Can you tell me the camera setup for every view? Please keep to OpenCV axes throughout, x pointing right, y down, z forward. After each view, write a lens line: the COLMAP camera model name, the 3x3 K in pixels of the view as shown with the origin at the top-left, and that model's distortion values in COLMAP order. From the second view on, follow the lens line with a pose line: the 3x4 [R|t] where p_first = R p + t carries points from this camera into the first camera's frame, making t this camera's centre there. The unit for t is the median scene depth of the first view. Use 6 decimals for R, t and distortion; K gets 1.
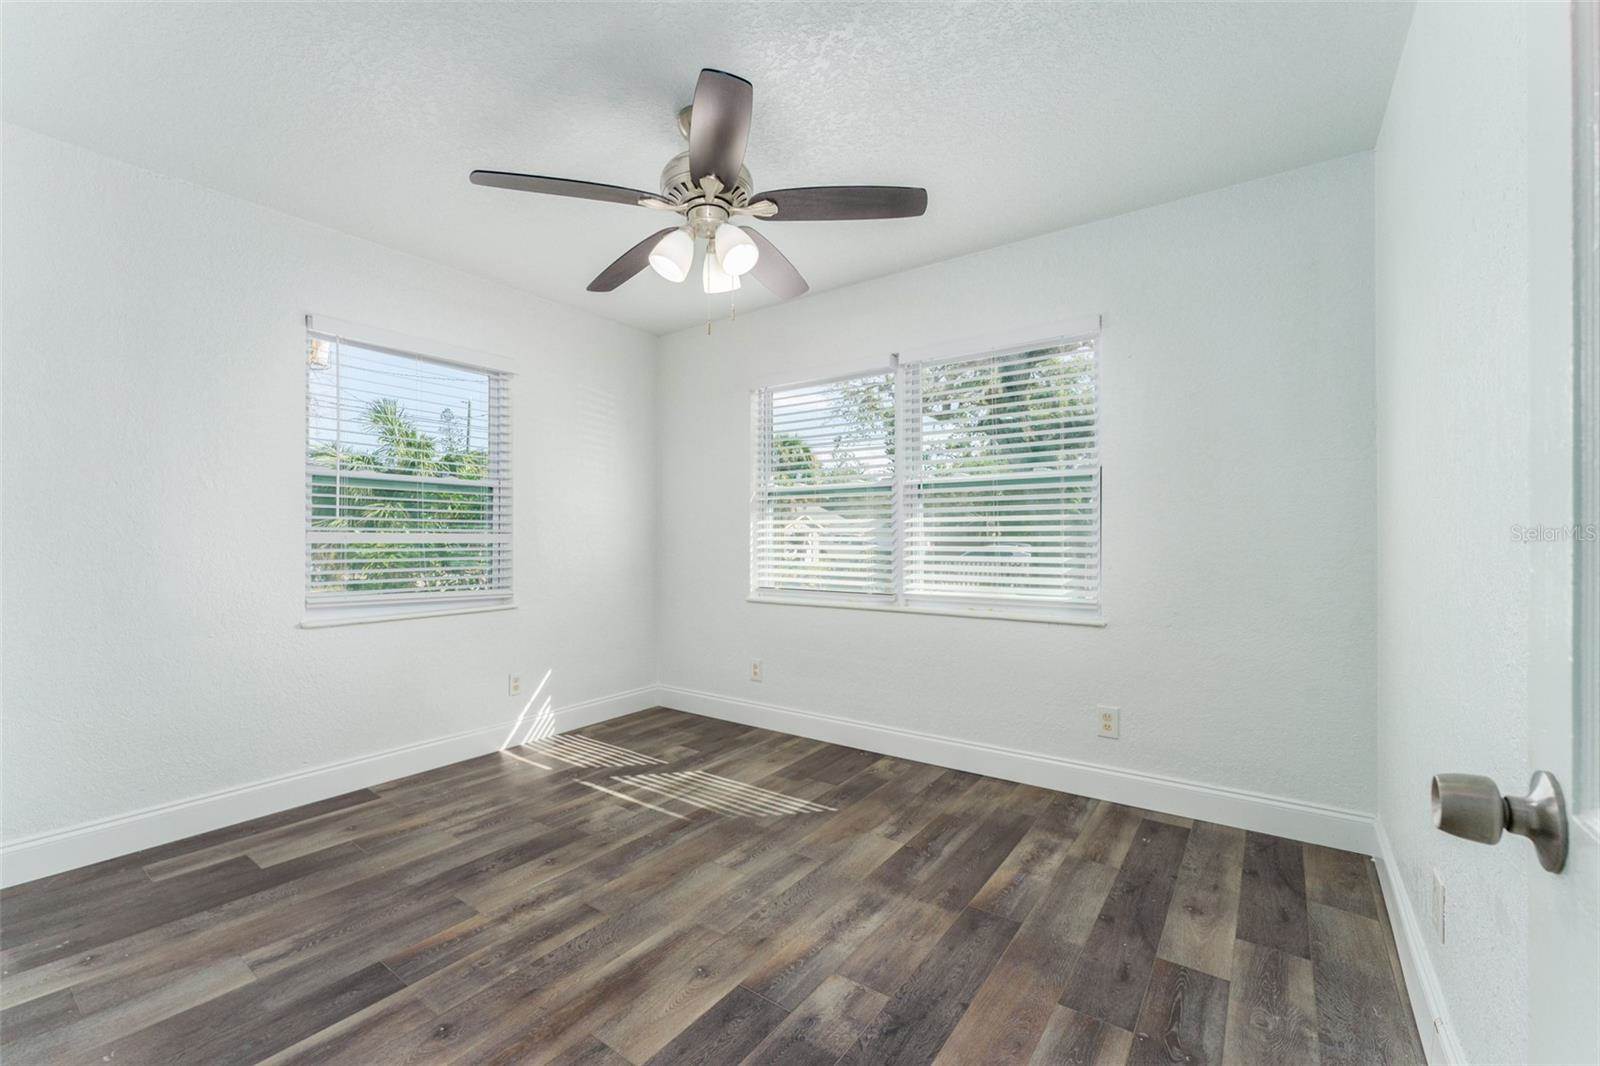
lens RADIAL K [[660.3, 0, 791.9], [0, 660.3, 518.8], [0, 0, 1]] dist [-0.000902, -0.000334]
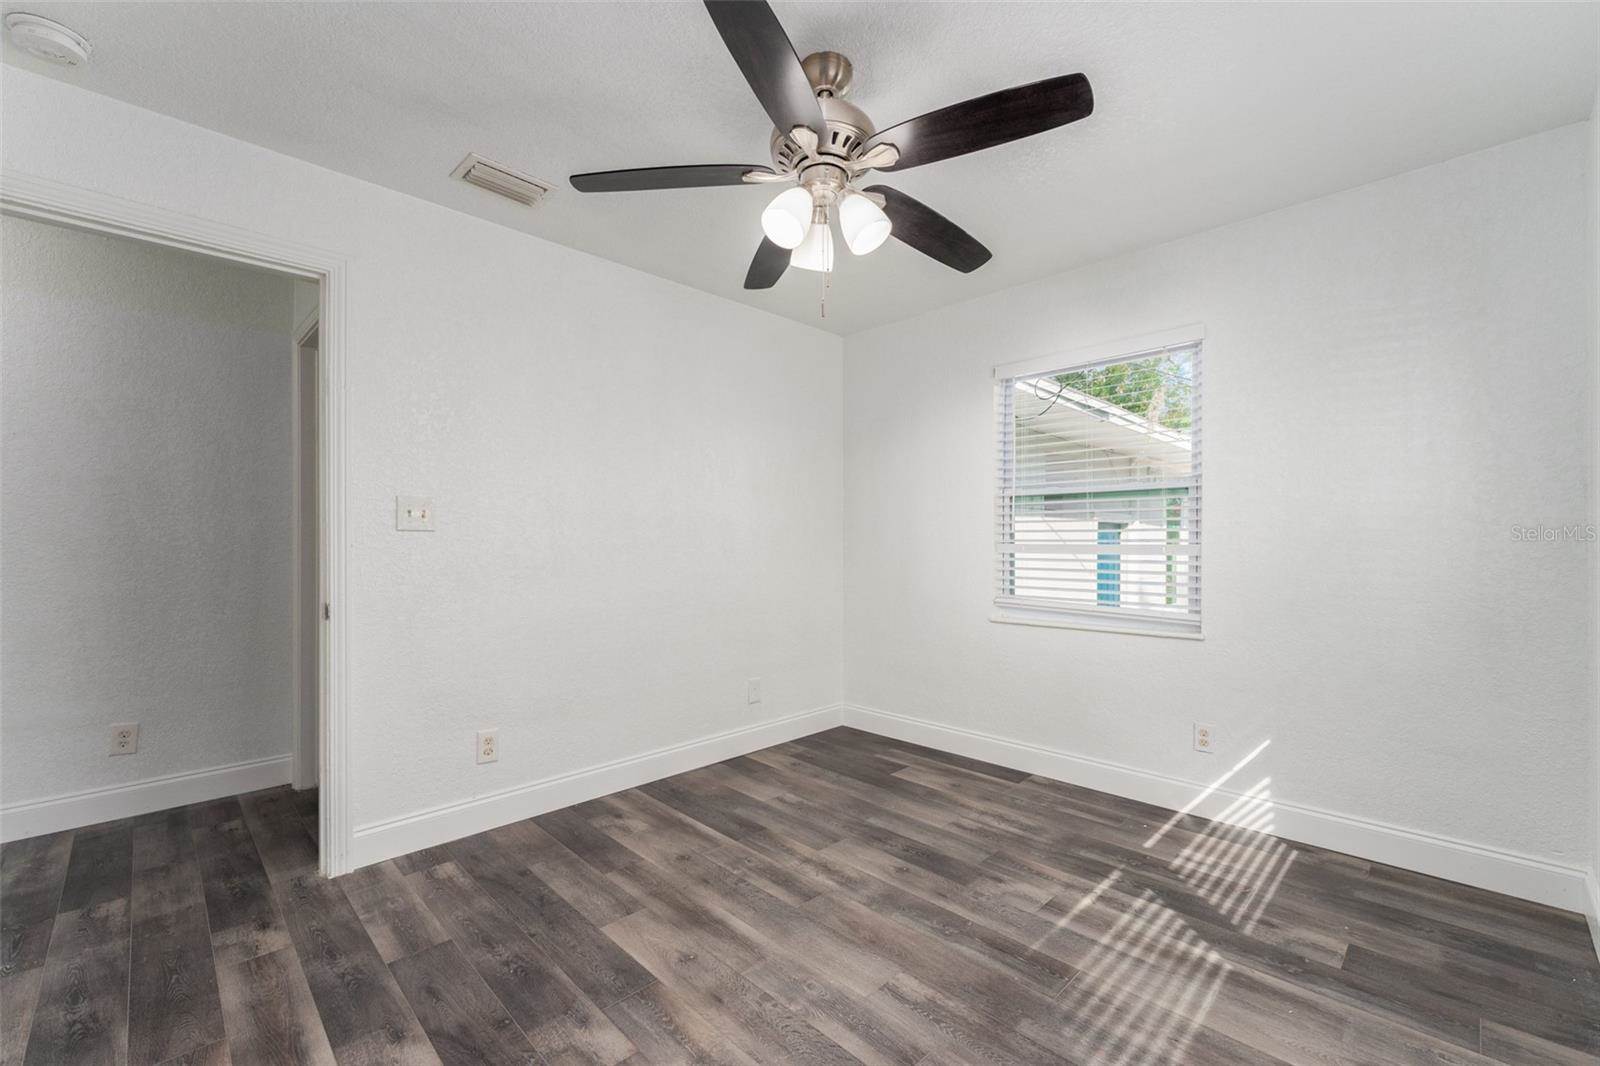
lens RADIAL K [[655.7, 0, 782.6], [0, 655.7, 538.7], [0, 0, 1]] dist [0.000601, 0.000051]
pose [[-0.166907, -0.007623, -0.985943, 0.596911], [0.026268, 0.999581, -0.012175, 0.016733], [0.985623, -0.027931, -0.166637, 0.903410]]
